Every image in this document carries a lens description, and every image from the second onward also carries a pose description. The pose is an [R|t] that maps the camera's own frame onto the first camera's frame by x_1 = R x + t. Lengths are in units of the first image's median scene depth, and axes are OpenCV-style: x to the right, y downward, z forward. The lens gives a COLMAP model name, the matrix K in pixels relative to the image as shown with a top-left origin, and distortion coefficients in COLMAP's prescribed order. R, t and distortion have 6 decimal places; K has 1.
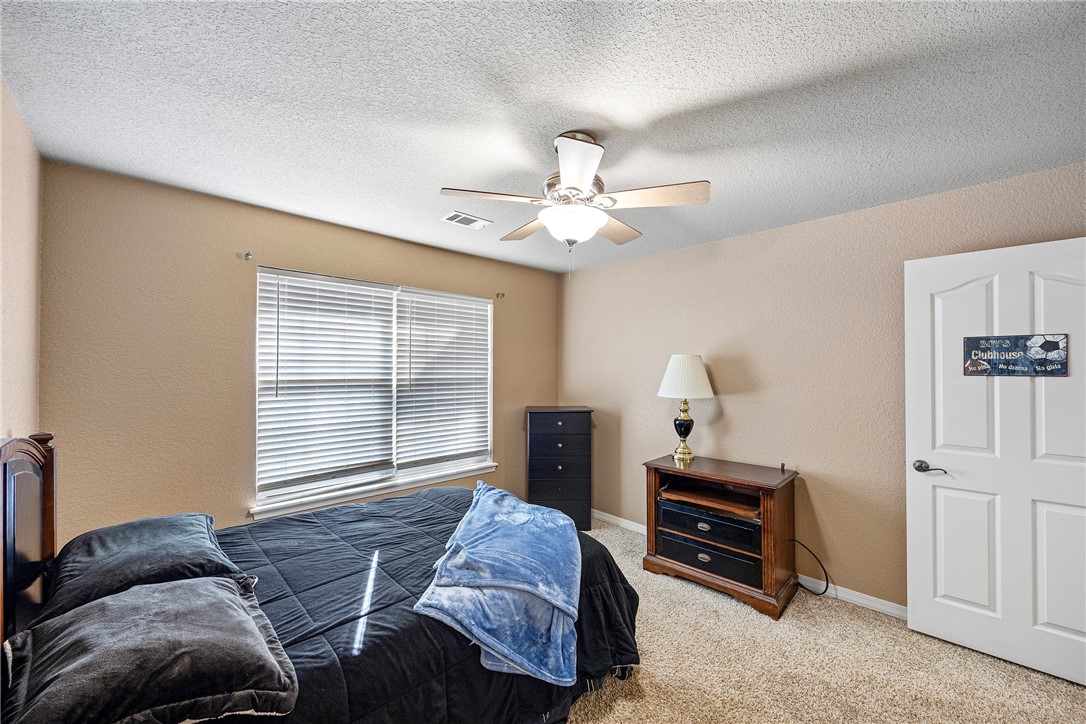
lens RADIAL K [[420.4, 0, 542.5], [0, 420.4, 362.5], [0, 0, 1]] dist [0.000276, 0.000000]
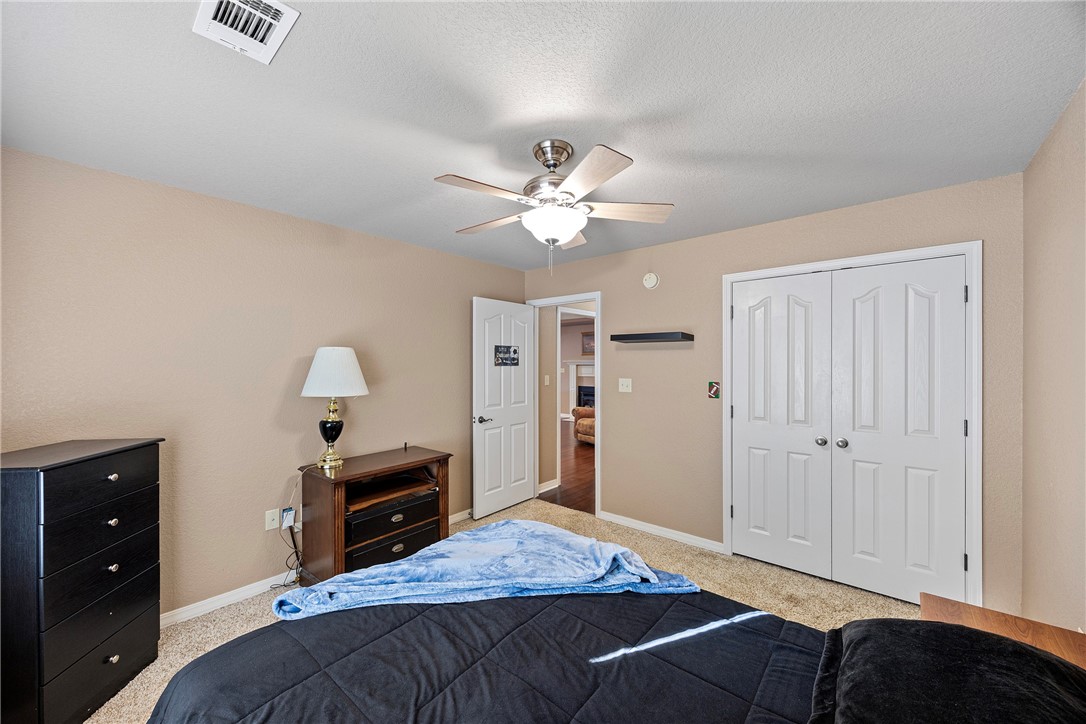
lens RADIAL K [[420.4, 0, 539.8], [0, 420.4, 362.3], [0, 0, 1]] dist [0.000276, 0.000000]
pose [[-0.093472, 0.000208, 0.995622, -0.597119], [-0.010948, 0.999939, -0.001237, 0.010477], [-0.995562, -0.011016, -0.093464, 0.684721]]
